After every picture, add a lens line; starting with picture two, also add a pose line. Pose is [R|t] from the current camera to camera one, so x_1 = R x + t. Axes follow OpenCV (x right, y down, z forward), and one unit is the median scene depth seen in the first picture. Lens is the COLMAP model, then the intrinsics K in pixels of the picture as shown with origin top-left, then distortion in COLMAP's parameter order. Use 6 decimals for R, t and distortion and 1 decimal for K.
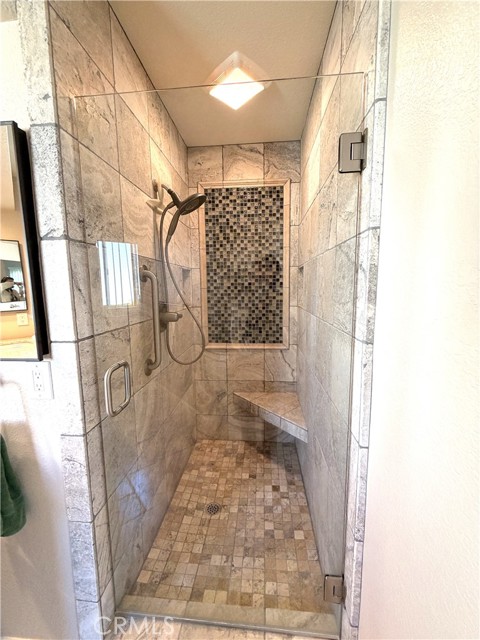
lens RADIAL K [[254.6, 0, 238.9], [0, 254.6, 317.9], [0, 0, 1]] dist [-0.000474, 0.000171]
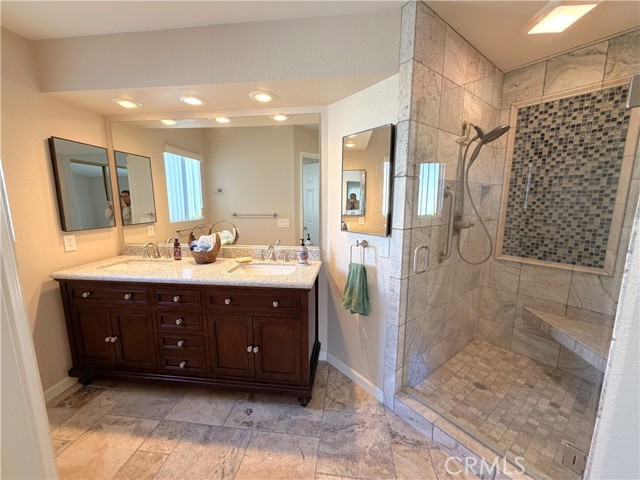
lens RADIAL K [[254.6, 0, 319.8], [0, 254.6, 239.6], [0, 0, 1]] dist [-0.000474, 0.000171]
pose [[0.684694, 0.124579, -0.718105, 0.127493], [-0.100031, 0.992022, 0.076722, 0.033757], [0.721934, 0.019302, 0.691693, -0.316717]]
